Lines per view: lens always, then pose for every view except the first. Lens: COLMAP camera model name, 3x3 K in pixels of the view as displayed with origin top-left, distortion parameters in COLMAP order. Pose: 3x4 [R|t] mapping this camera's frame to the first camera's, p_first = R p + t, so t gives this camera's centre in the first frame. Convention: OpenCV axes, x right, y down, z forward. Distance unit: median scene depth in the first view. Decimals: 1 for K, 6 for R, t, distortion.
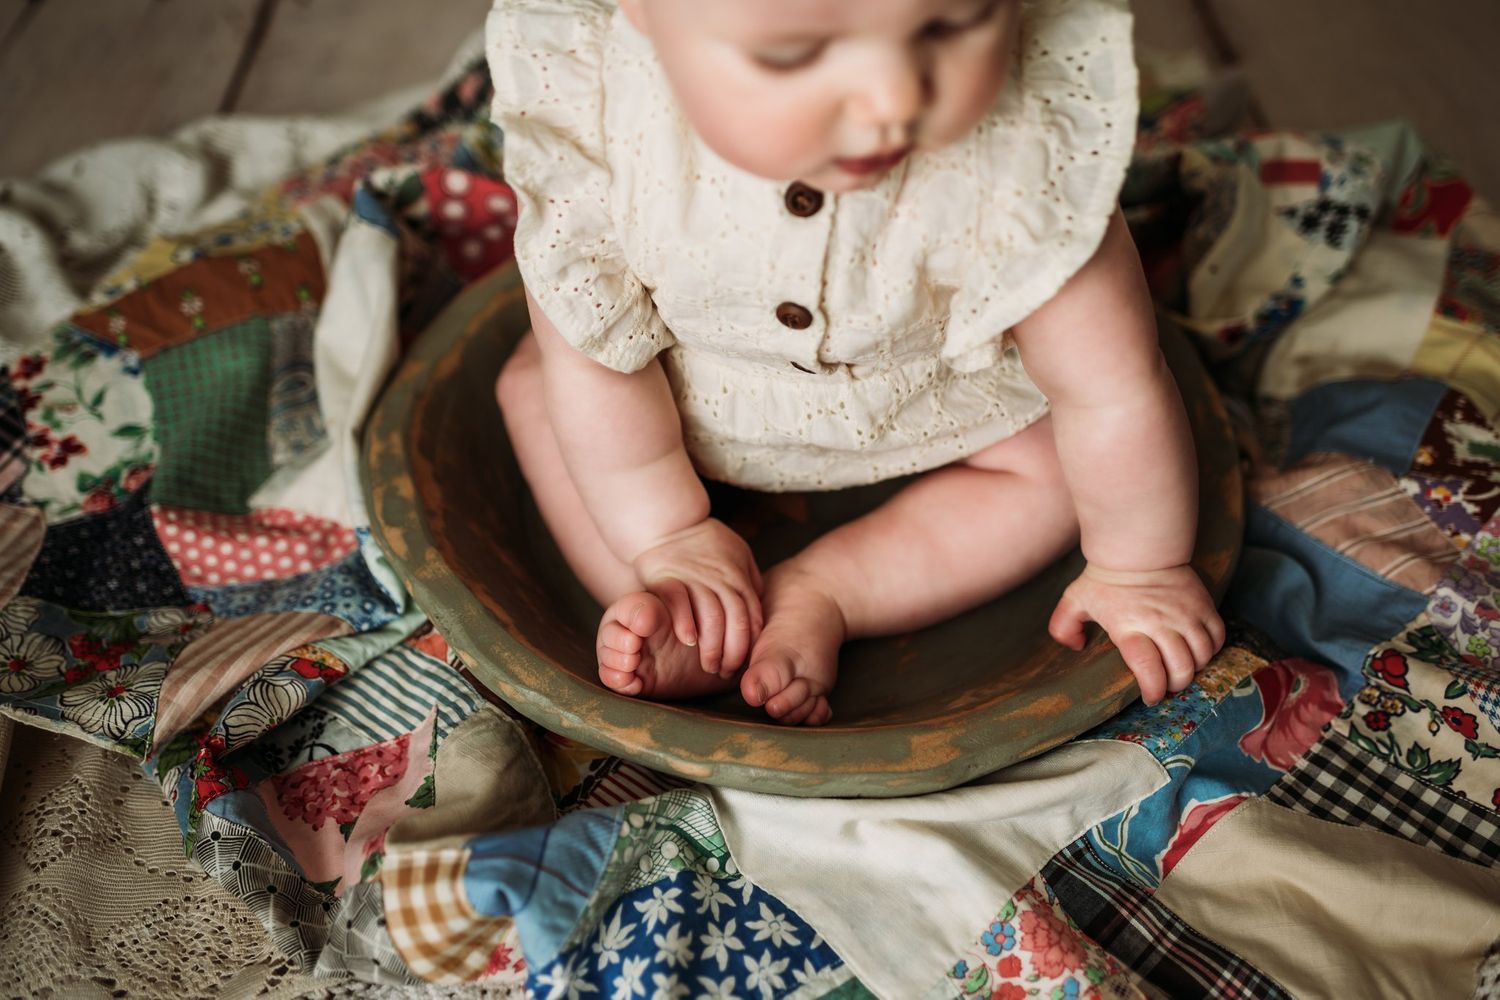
lens RADIAL K [[1458.4, 0, 754.3], [0, 1458.4, 508.4], [0, 0, 1]] dist [0.001410, 0.000000]
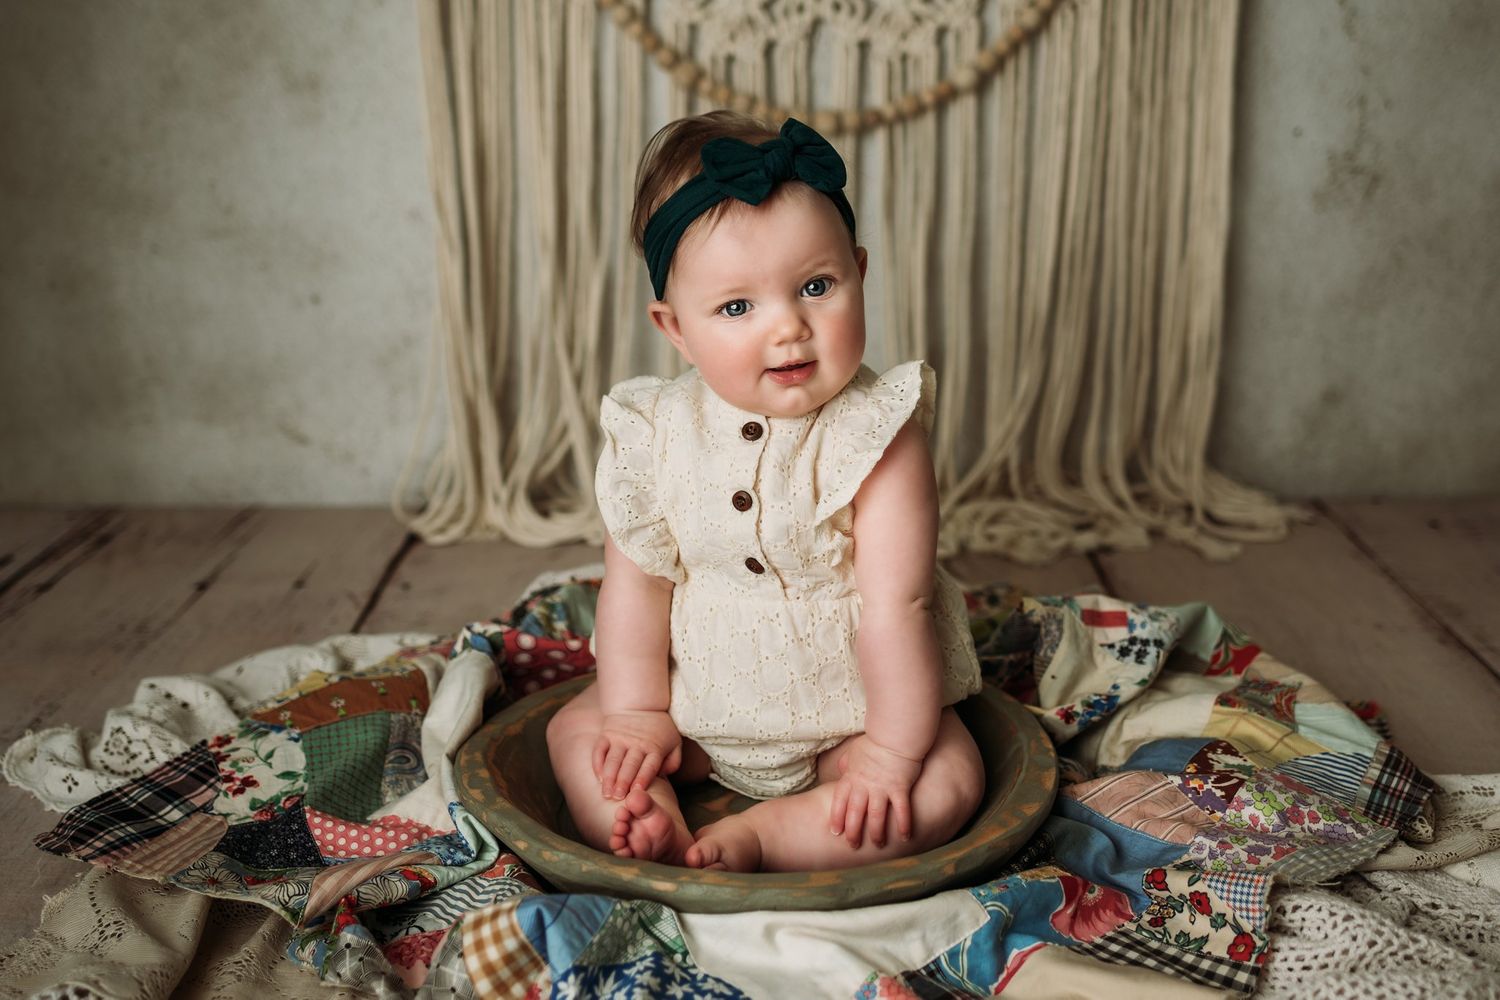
lens RADIAL K [[1632.0, 0, 764.9], [0, 1632.0, 464.4], [0, 0, 1]] dist [0.005496, 0.000000]
pose [[0.999521, -0.015201, -0.026949, 0.102976], [-0.000164, 0.868386, -0.495889, 0.572956], [0.030940, 0.495656, 0.867968, -0.632104]]
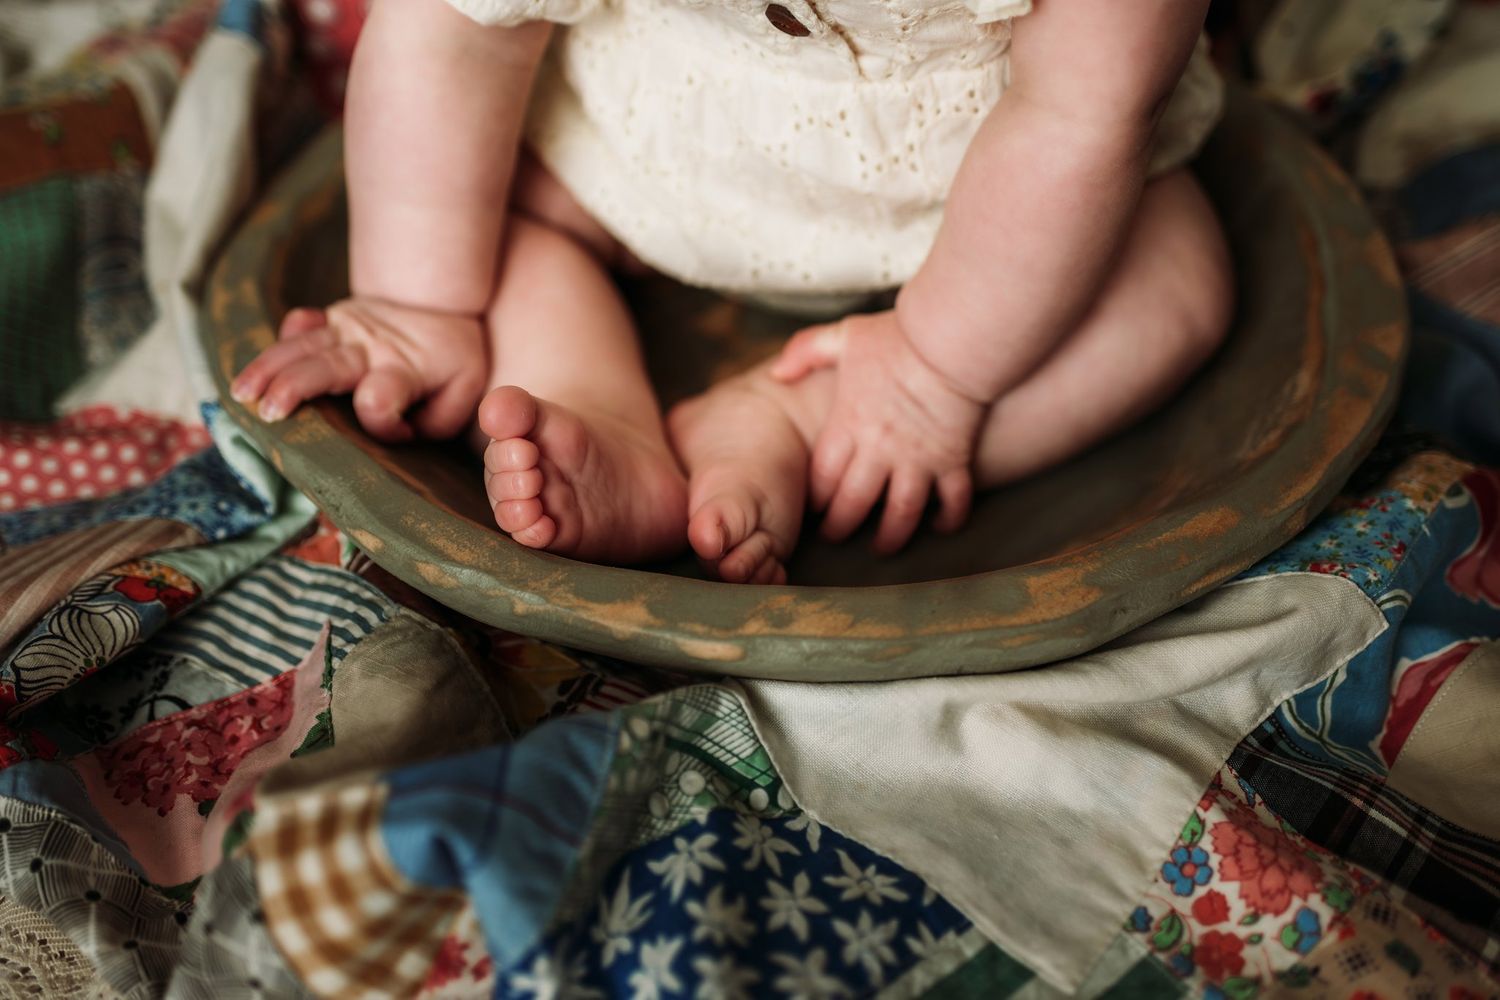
lens RADIAL K [[1511.6, 0, 747.2], [0, 1511.6, 486.9], [0, 0, 1]] dist [-0.002600, 0.000000]
pose [[0.995034, -0.085038, 0.051728, -0.050927], [0.087428, 0.995116, -0.045839, 0.120617], [-0.047577, 0.050134, 0.997609, 0.267021]]
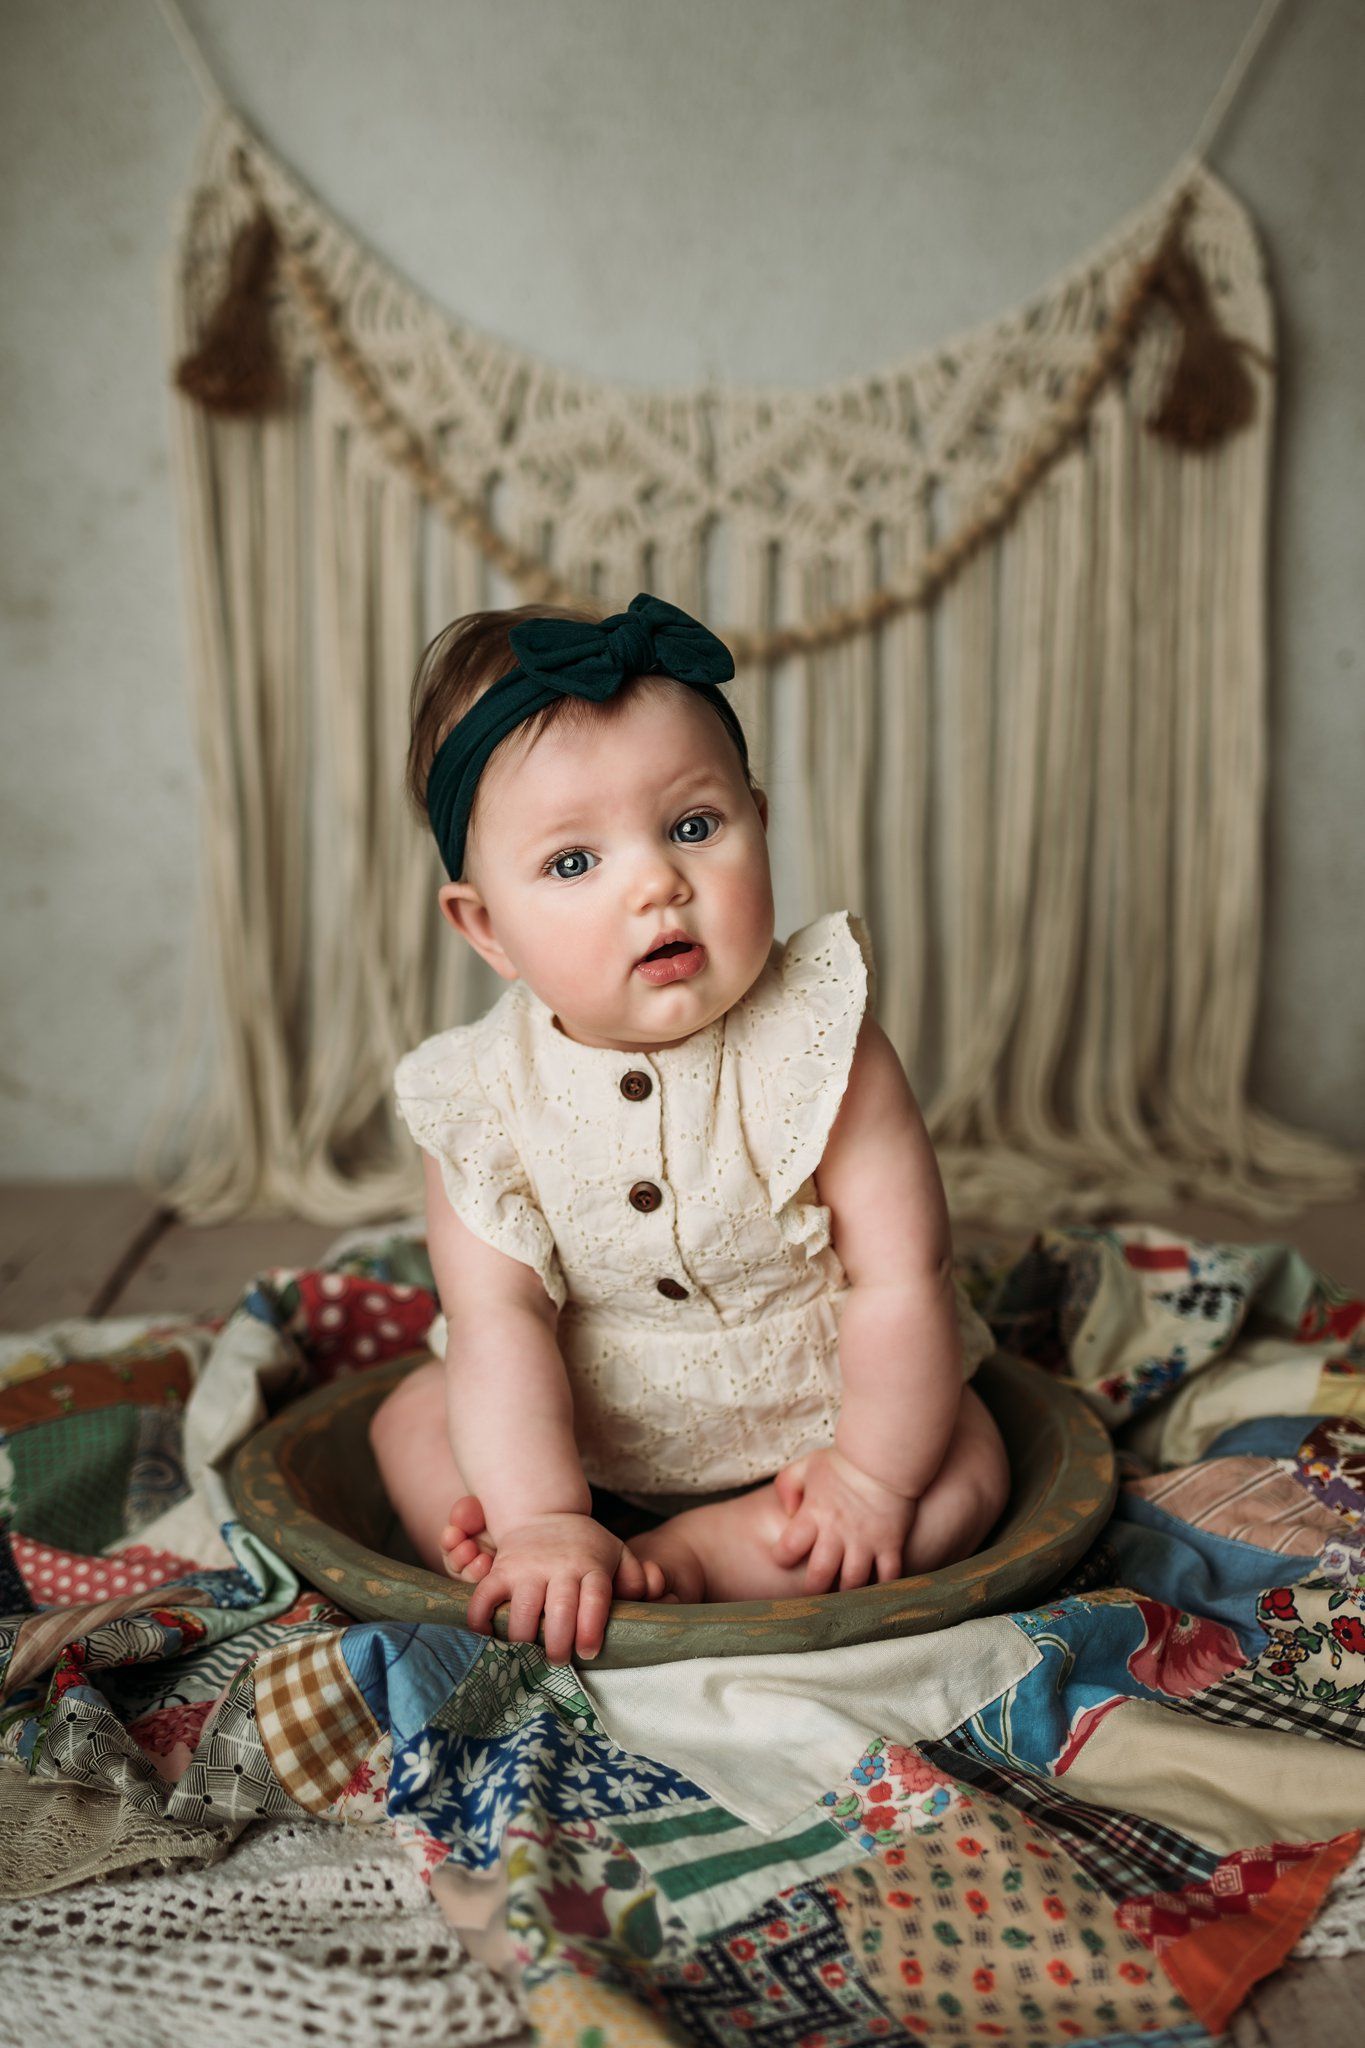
lens RADIAL K [[2063.8, 0, 662.5], [0, 2063.8, 1032.7], [0, 0, 1]] dist [-0.002600, 0.000000]
pose [[0.999531, -0.030543, -0.002069, 0.041961], [0.024077, 0.826048, -0.563086, 0.578920], [0.018908, 0.562772, 0.826396, -0.366980]]
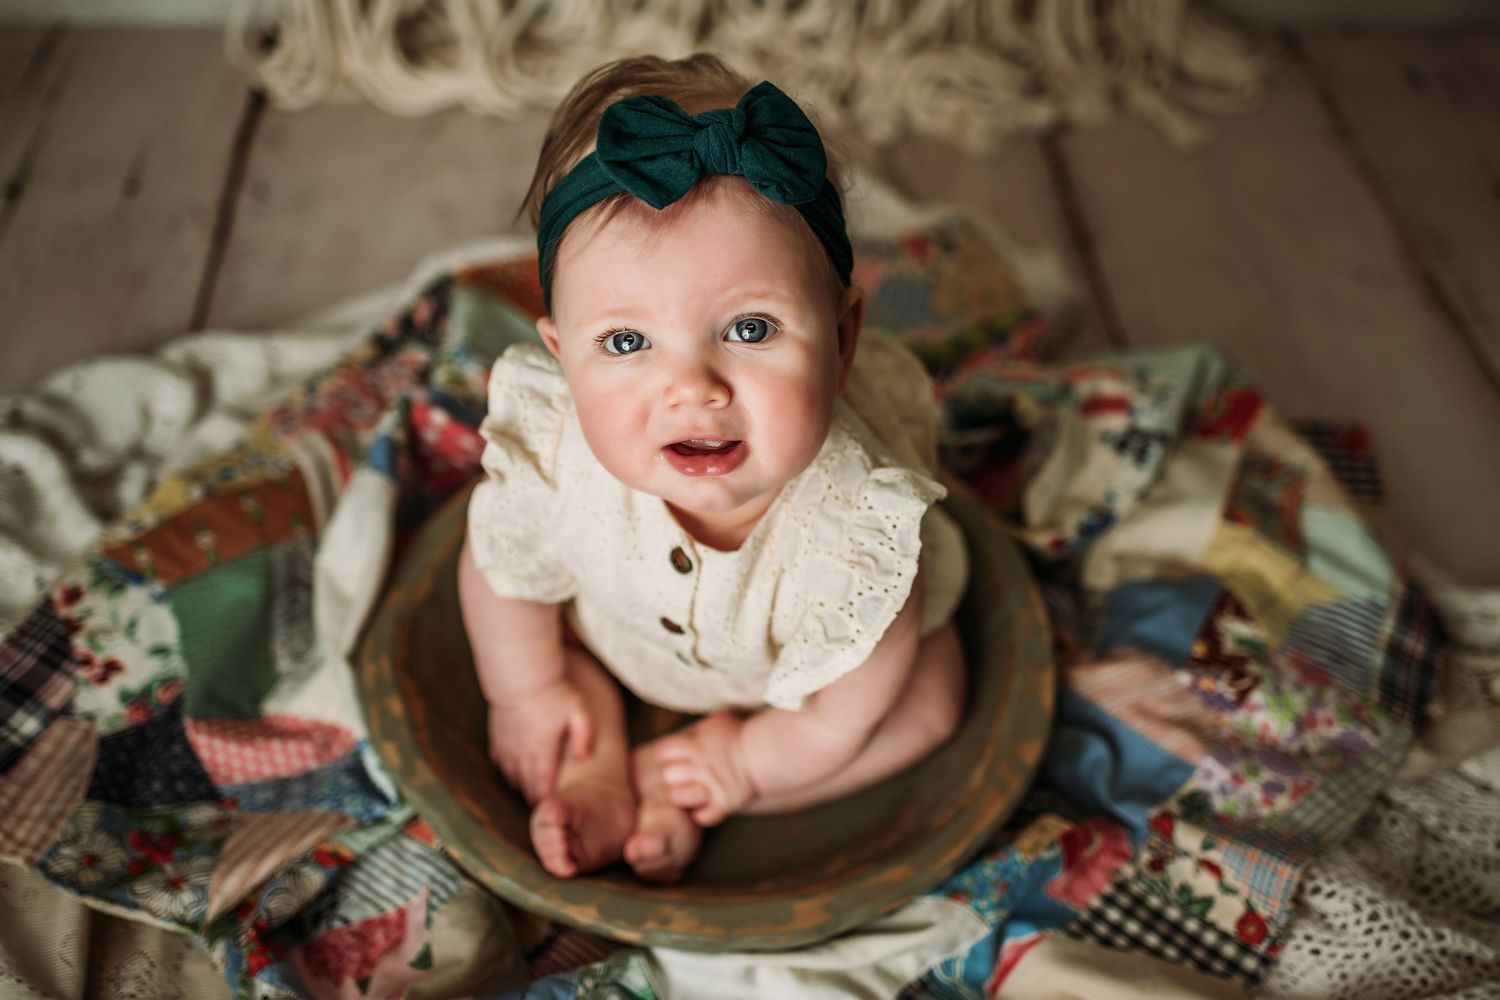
lens RADIAL K [[1511.6, 0, 776.3], [0, 1511.6, 543.0], [0, 0, 1]] dist [-0.002600, 0.000000]
pose [[0.998124, -0.022503, 0.056940, 0.018740], [0.022573, 0.999745, -0.000597, -0.157349], [-0.056912, 0.001881, 0.998377, -0.346473]]
